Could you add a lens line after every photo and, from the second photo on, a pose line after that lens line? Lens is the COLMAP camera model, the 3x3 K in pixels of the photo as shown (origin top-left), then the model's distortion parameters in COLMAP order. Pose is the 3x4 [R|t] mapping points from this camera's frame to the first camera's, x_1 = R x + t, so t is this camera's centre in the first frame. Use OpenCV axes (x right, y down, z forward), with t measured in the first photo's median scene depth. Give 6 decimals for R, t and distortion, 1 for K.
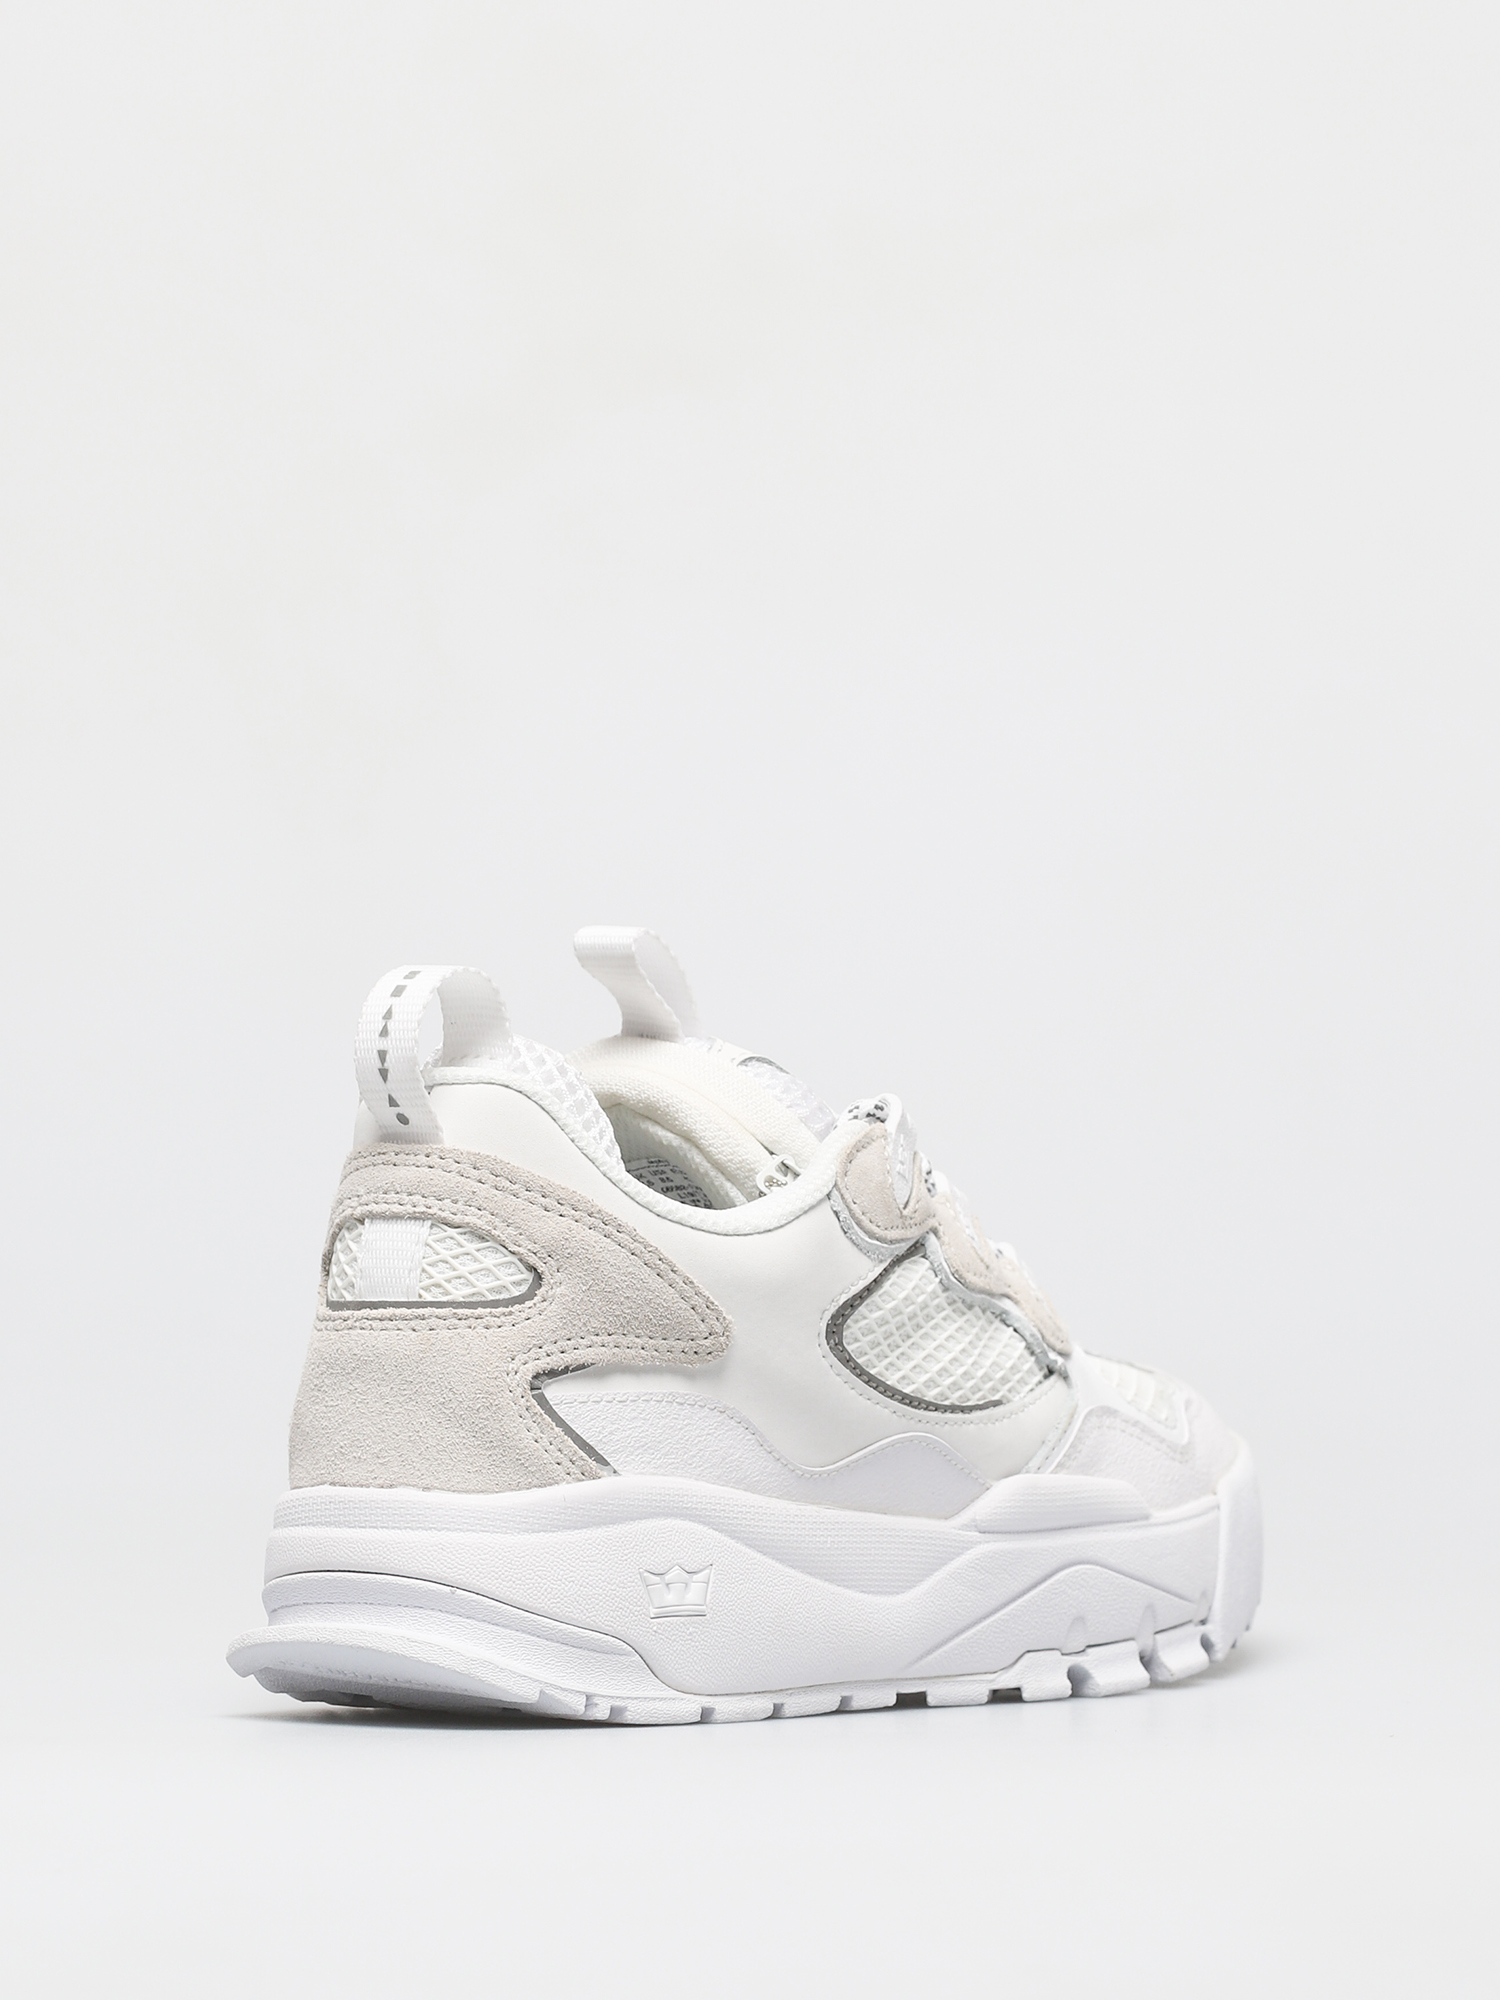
lens RADIAL K [[7320.9, 0, 751.2], [0, 7320.9, 1002.5], [0, 0, 1]] dist [0.077869, 0.000000]
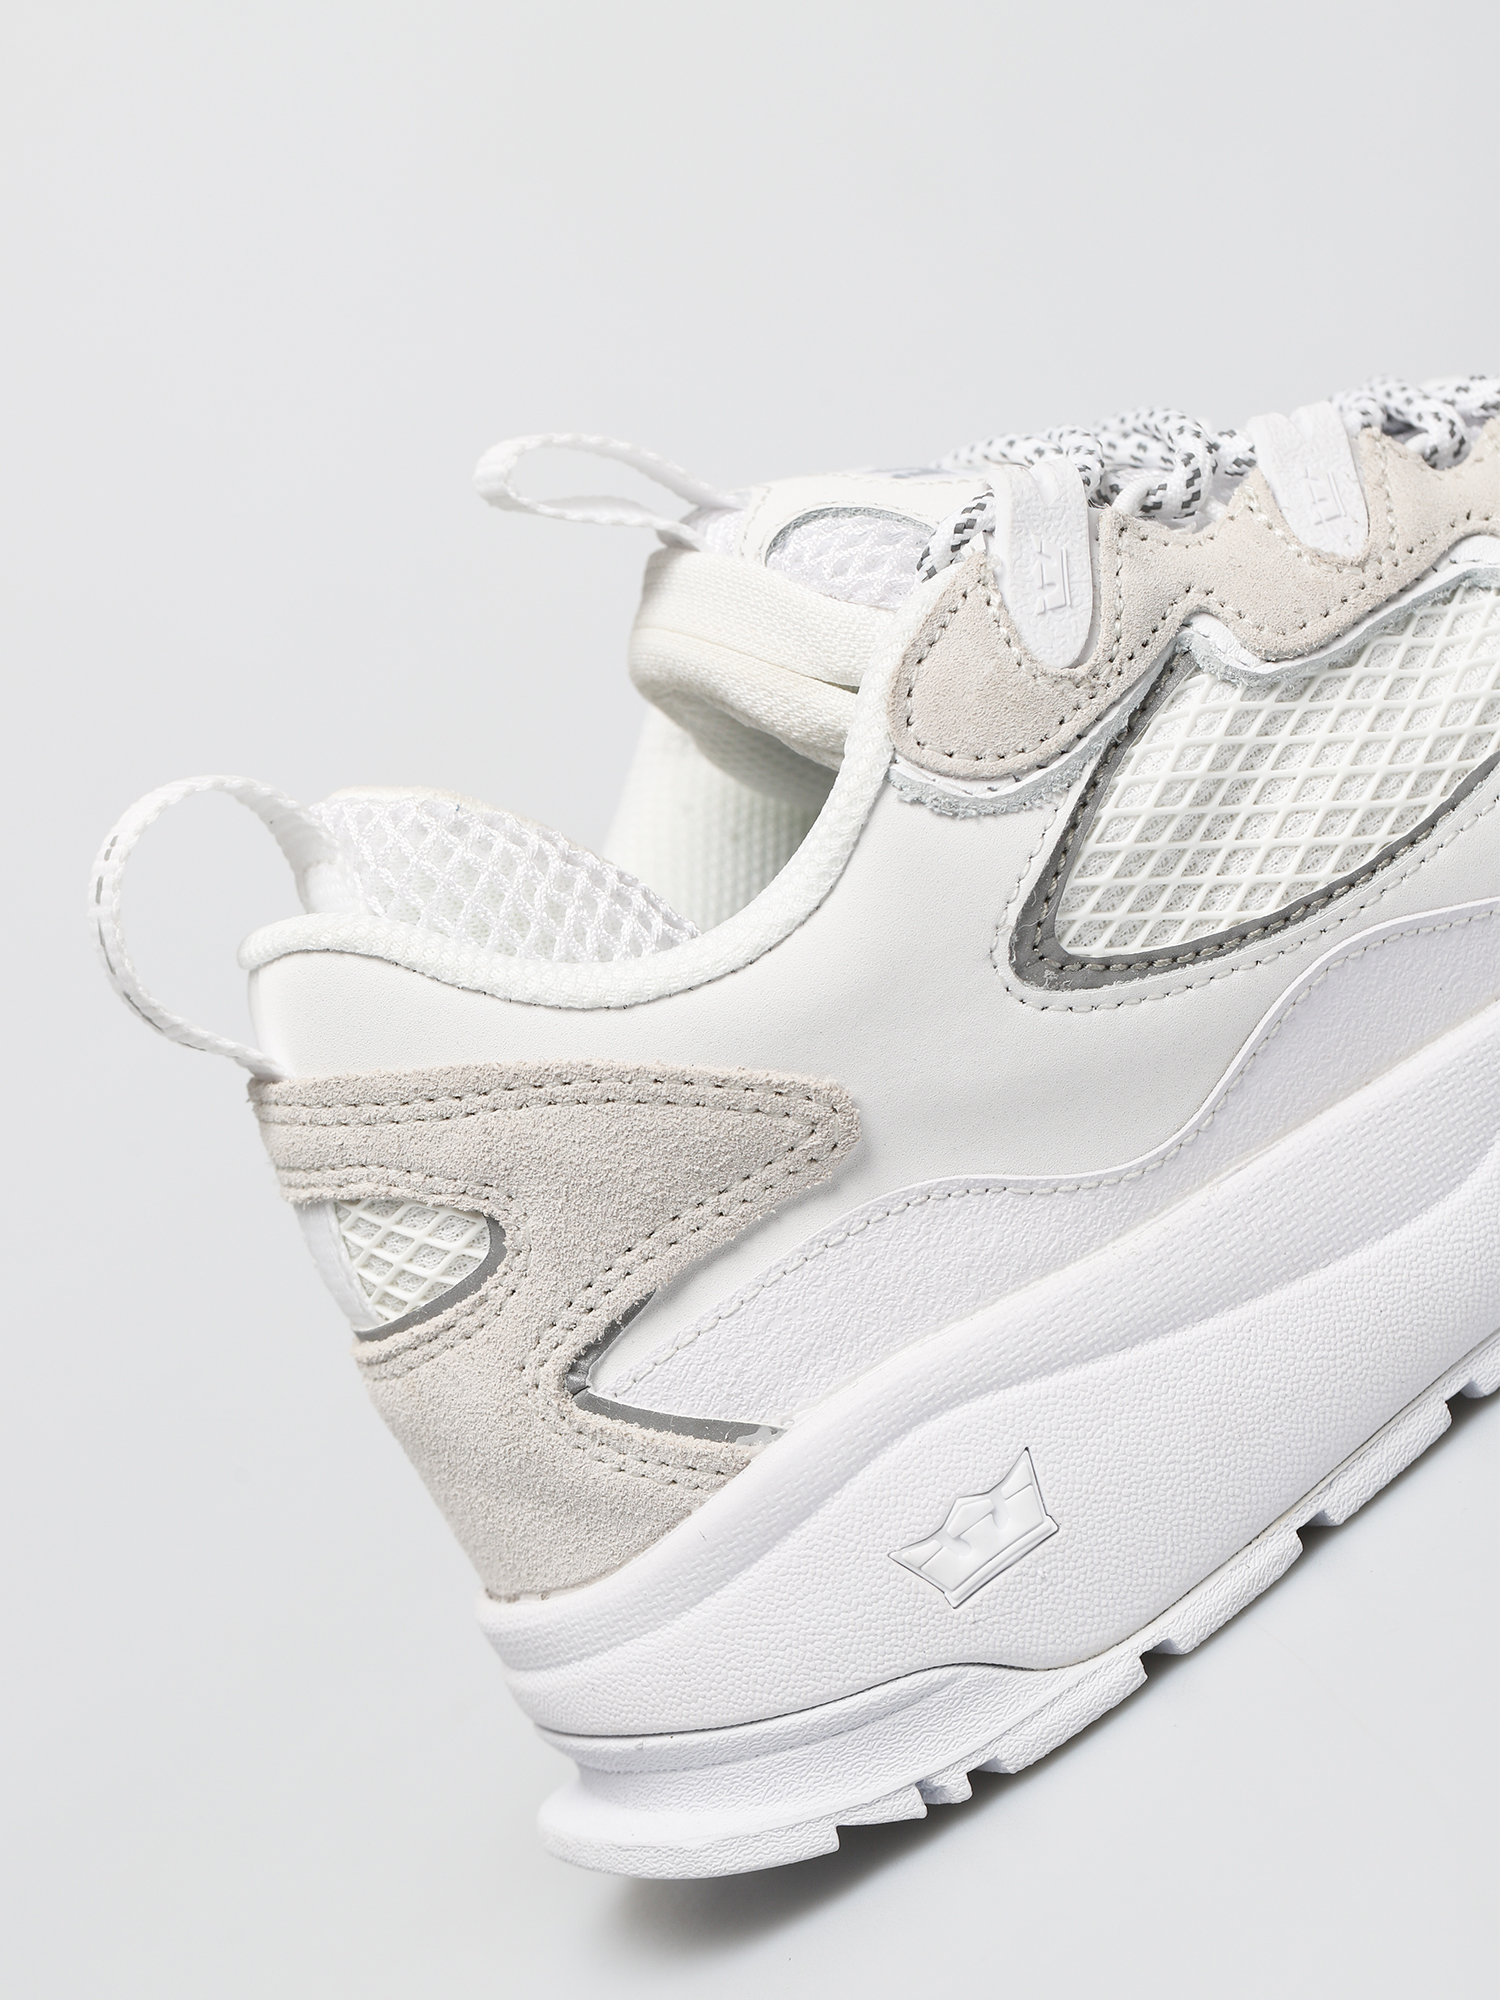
lens RADIAL K [[7320.9, 0, 747.6], [0, 7320.9, 998.5], [0, 0, 1]] dist [0.077869, 0.000000]
pose [[0.741825, -0.438124, -0.507684, 0.296386], [0.571799, 0.808782, 0.137542, -0.047186], [0.350345, -0.392326, 0.850493, 0.506759]]
